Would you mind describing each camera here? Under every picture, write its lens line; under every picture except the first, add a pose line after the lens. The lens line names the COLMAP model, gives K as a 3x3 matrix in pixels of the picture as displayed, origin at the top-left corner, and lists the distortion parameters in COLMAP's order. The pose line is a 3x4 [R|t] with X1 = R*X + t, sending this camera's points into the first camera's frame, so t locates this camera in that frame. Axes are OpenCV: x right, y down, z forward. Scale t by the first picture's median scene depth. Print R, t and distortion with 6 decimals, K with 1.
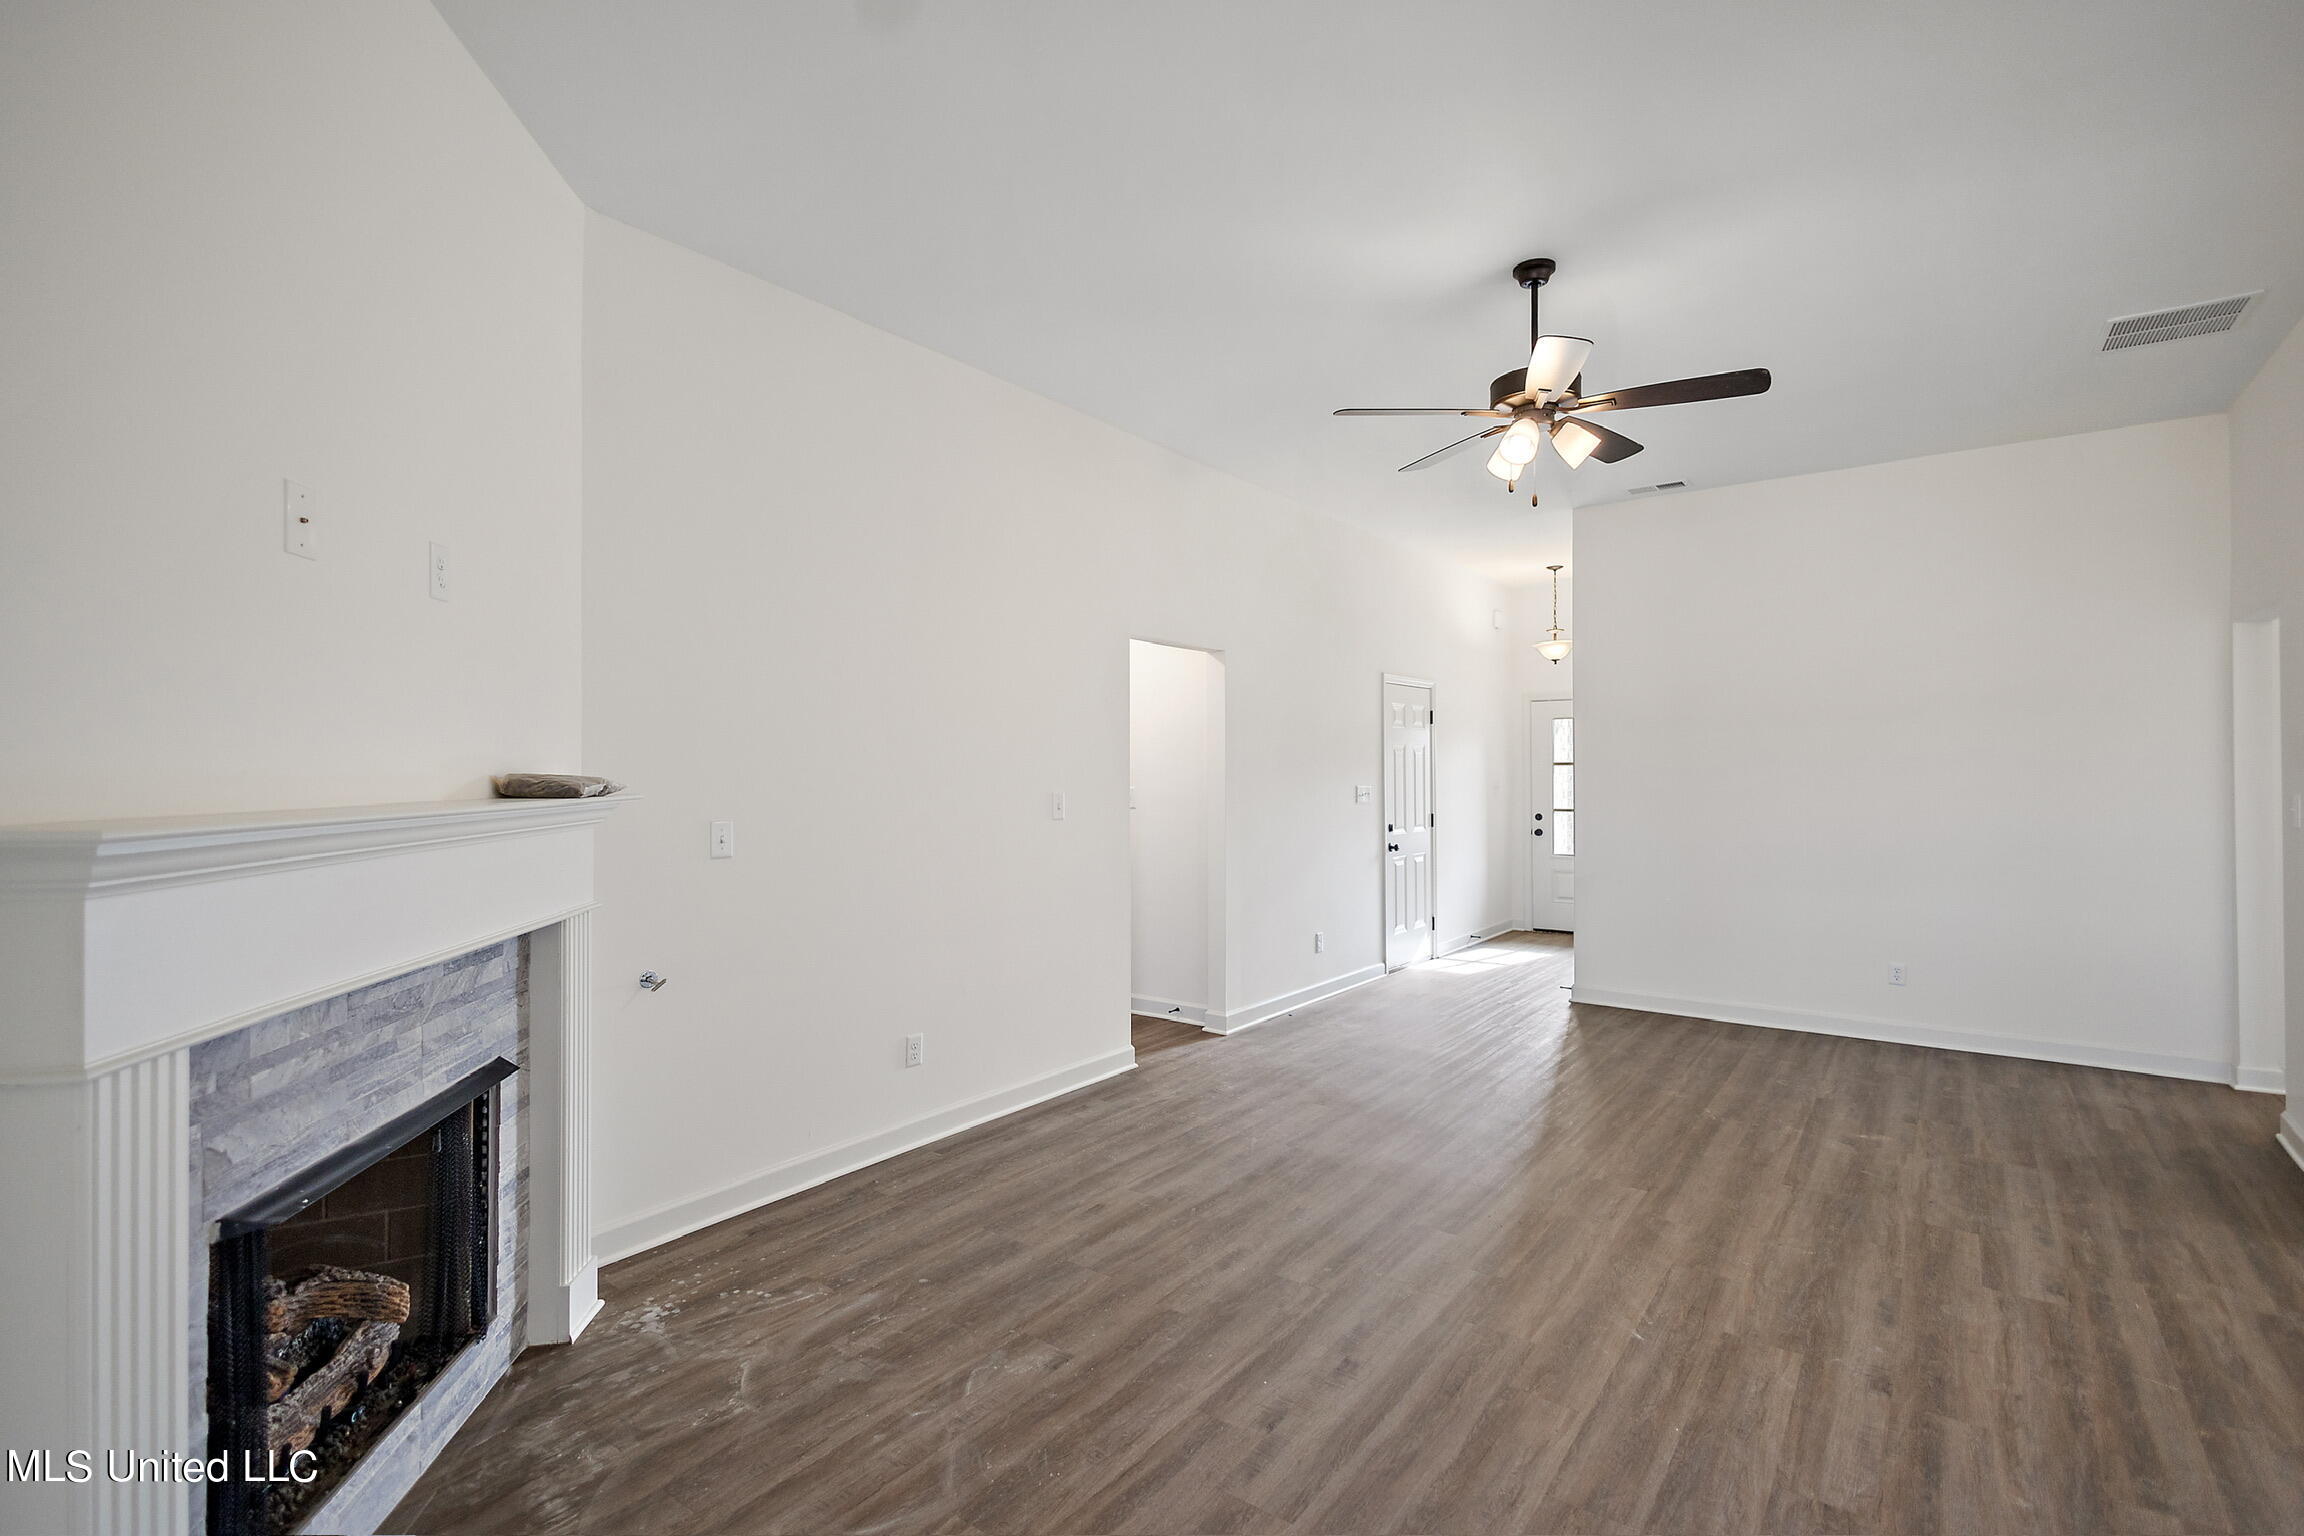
lens RADIAL K [[1061.1, 0, 1152.0], [0, 1061.1, 768.0], [0, 0, 1]] dist [0.014613, -0.001102]
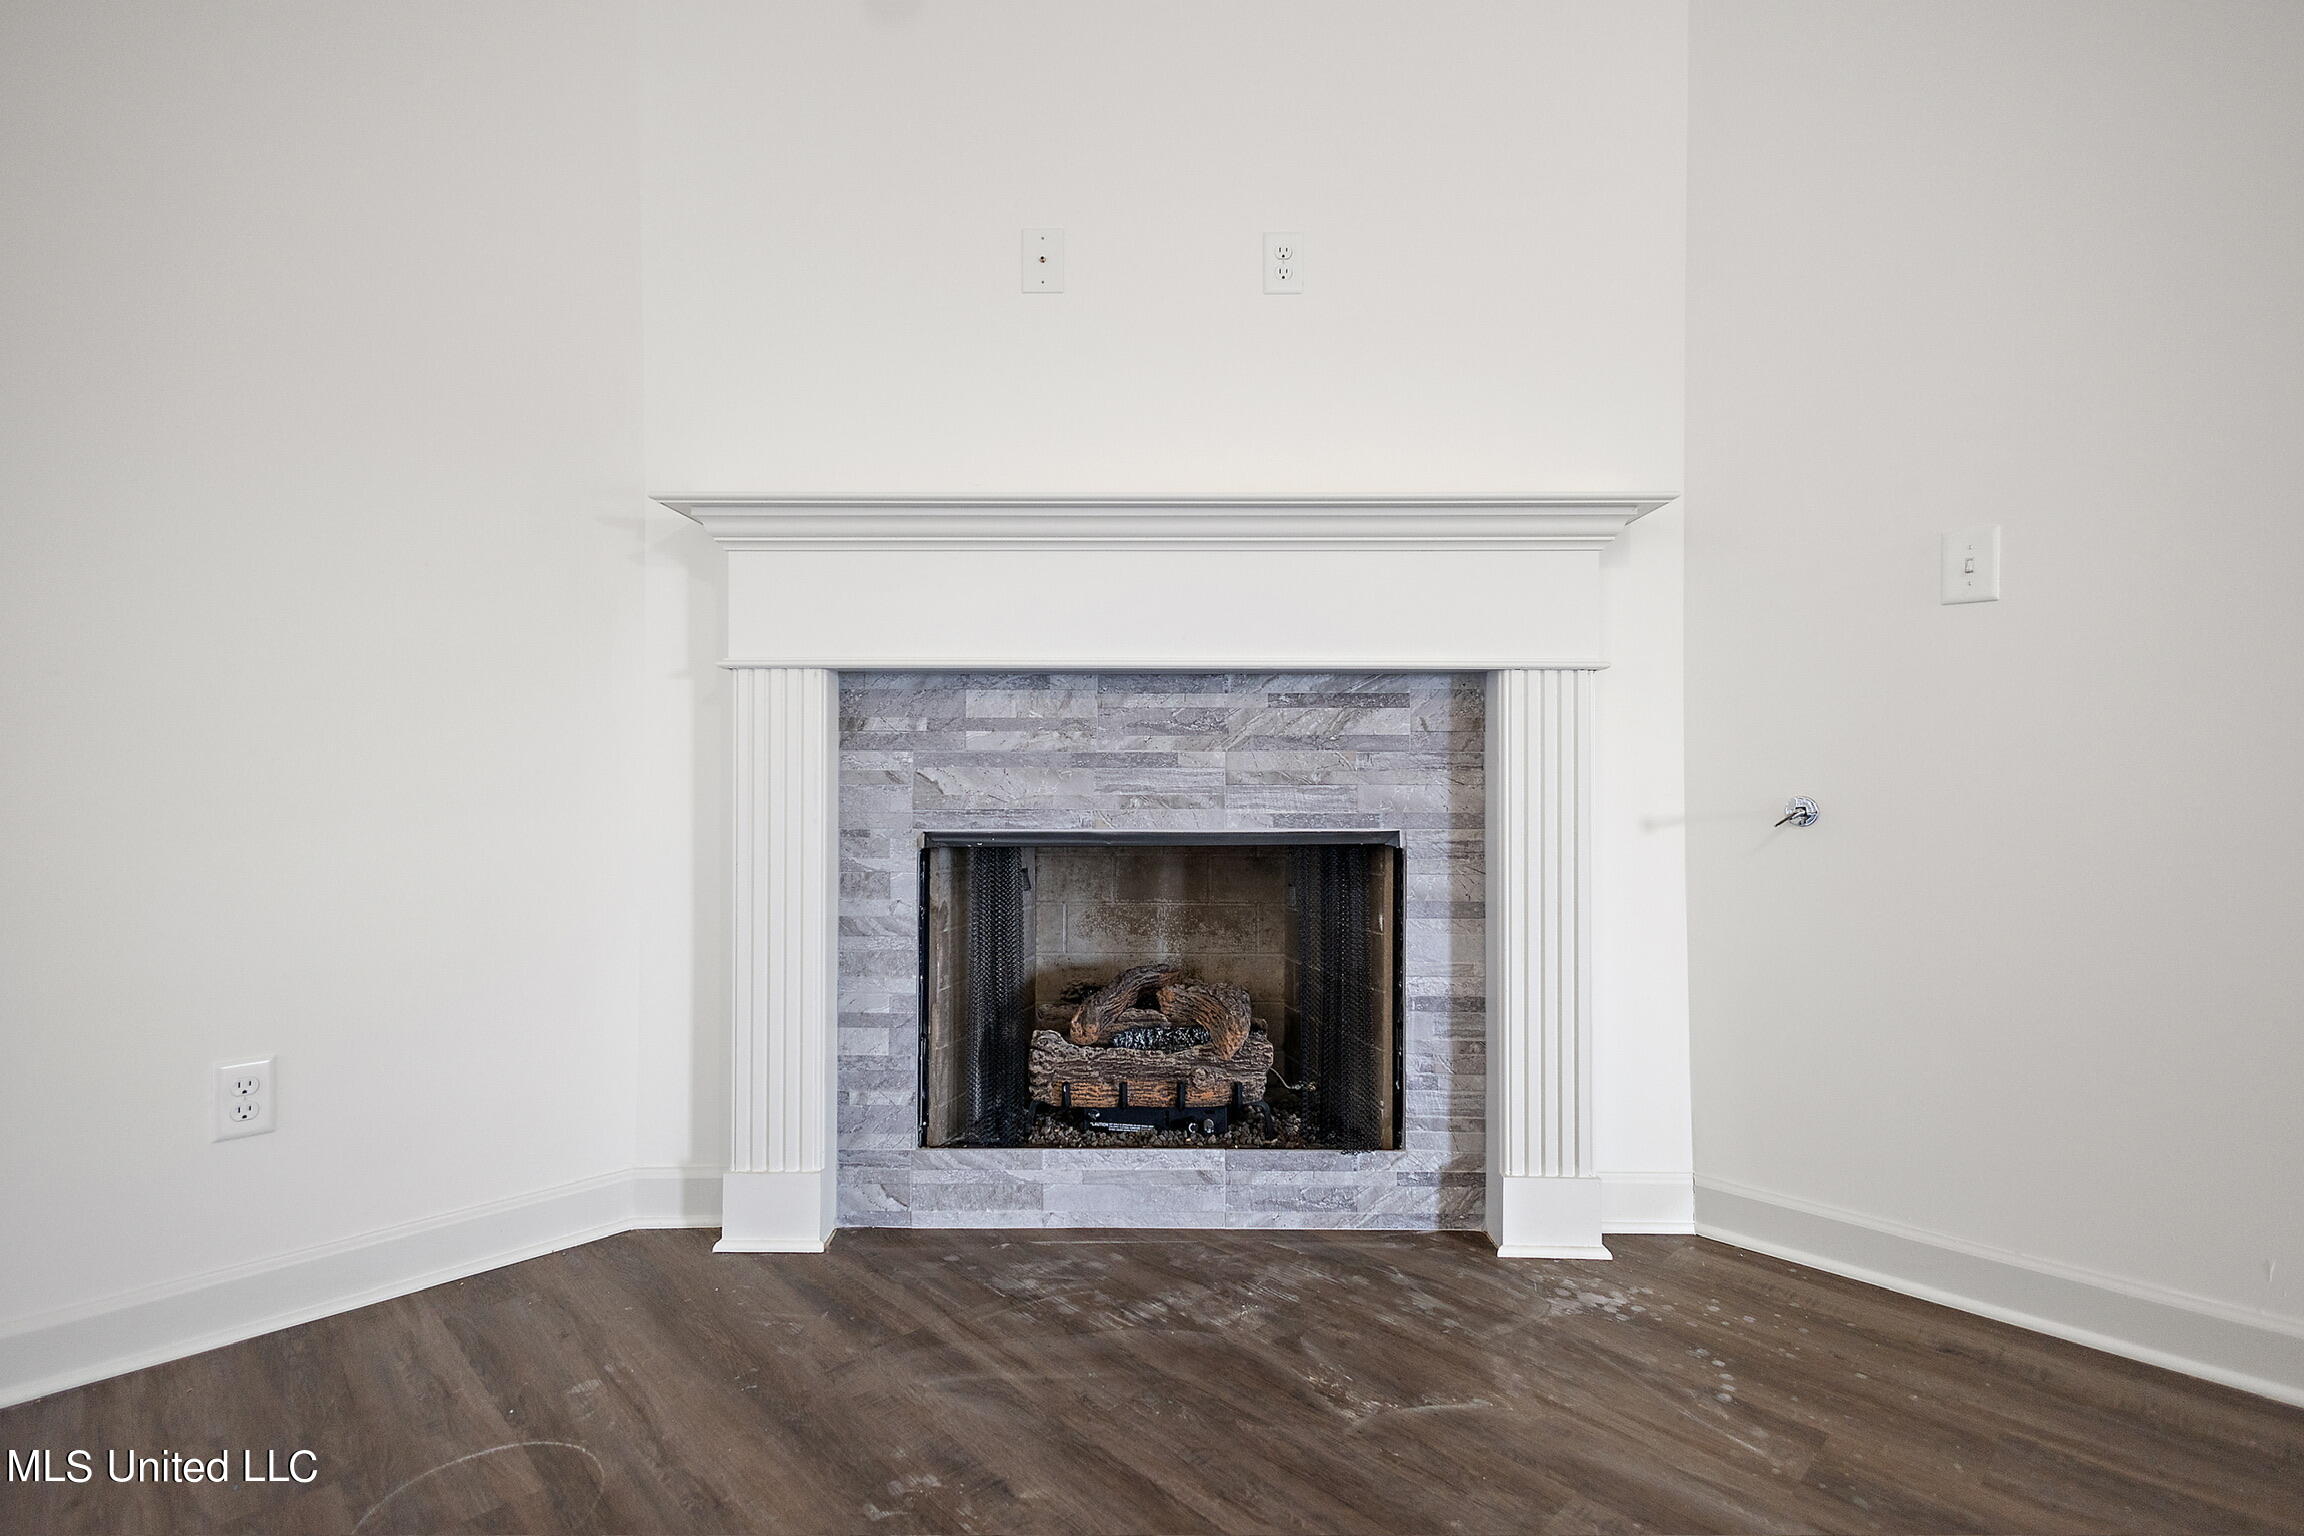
lens RADIAL K [[1071.8, 0, 1152.0], [0, 1071.8, 768.0], [0, 0, 1]] dist [0.015241, -0.000072]
pose [[-0.147737, -0.000277, -0.989027, 0.212018], [0.000773, 1.000000, -0.000396, 0.208468], [0.989026, -0.000823, -0.147737, 0.877005]]
